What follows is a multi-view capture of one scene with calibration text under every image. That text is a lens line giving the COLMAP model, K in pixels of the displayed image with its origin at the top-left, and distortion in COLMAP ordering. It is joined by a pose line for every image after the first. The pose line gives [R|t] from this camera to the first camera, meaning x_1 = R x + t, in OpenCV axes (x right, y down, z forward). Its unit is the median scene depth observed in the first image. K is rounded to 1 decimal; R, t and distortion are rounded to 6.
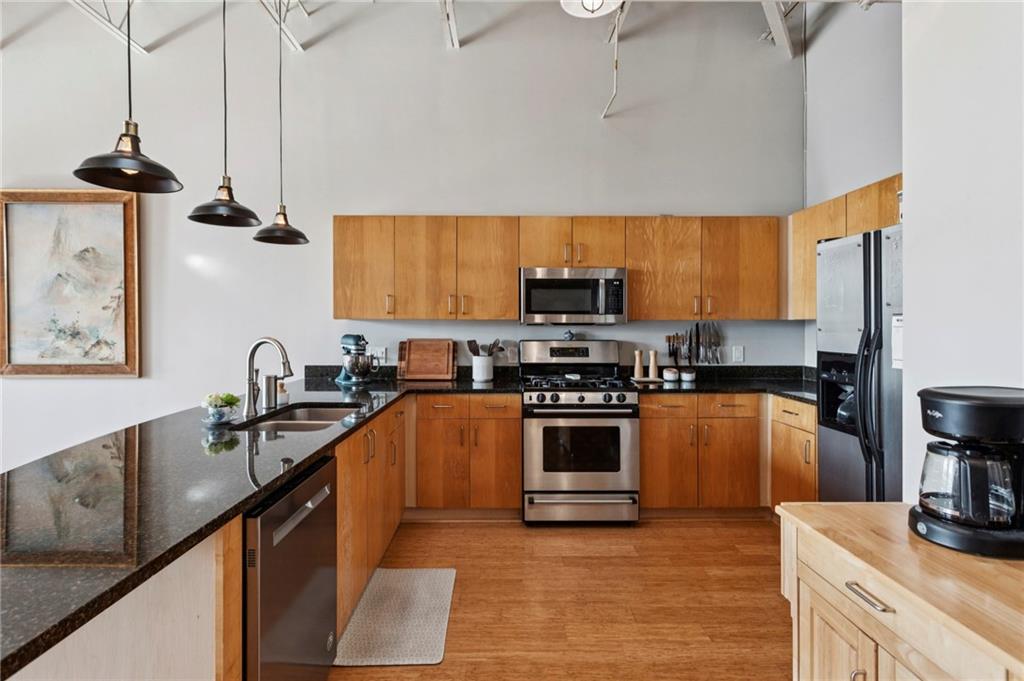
lens RADIAL K [[493.9, 0, 504.6], [0, 493.9, 328.5], [0, 0, 1]] dist [0.004115, 0.000193]
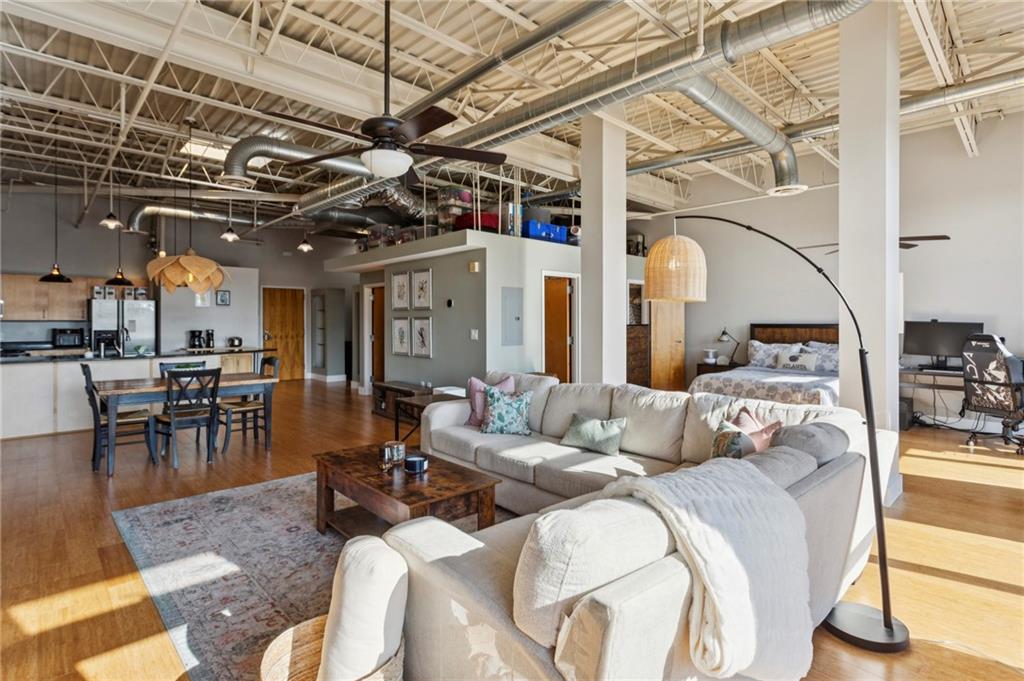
lens RADIAL K [[493.9, 0, 507.9], [0, 493.9, 318.3], [0, 0, 1]] dist [0.004115, 0.000193]
pose [[-0.685296, 0.004650, 0.728250, -2.429048], [0.006099, 0.999981, -0.000645, -0.012349], [-0.728239, 0.004000, -0.685311, 0.789747]]
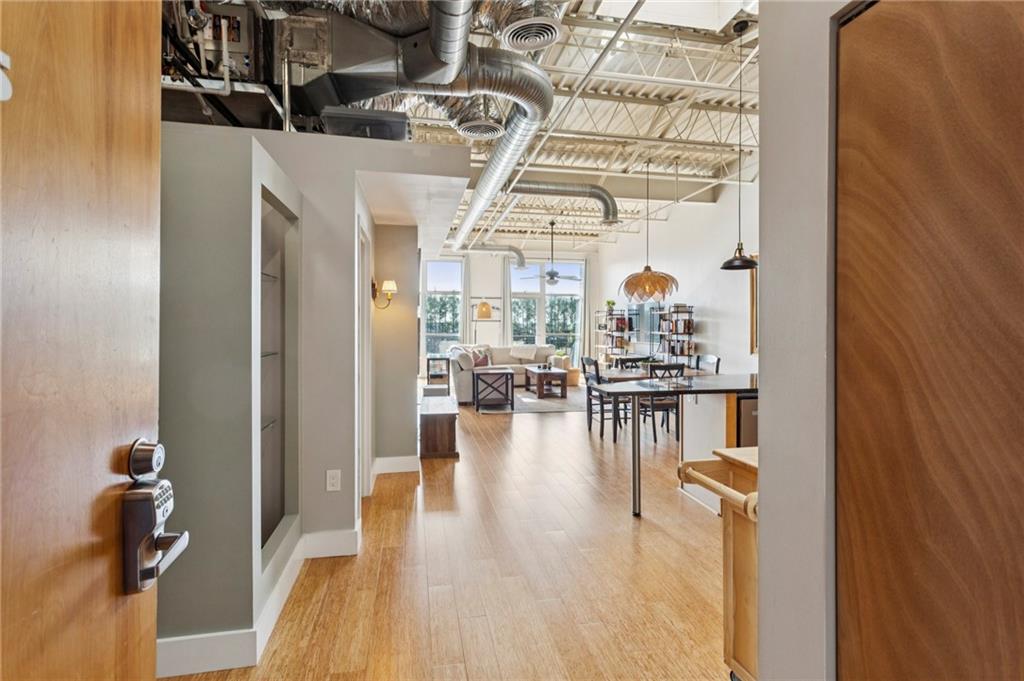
lens RADIAL K [[493.9, 0, 511.0], [0, 493.9, 324.5], [0, 0, 1]] dist [0.004115, 0.000193]
pose [[0.191760, -0.000130, -0.981442, 0.638658], [-0.011394, 0.999932, -0.002359, -0.000903], [0.981376, 0.011635, 0.191746, -0.252611]]
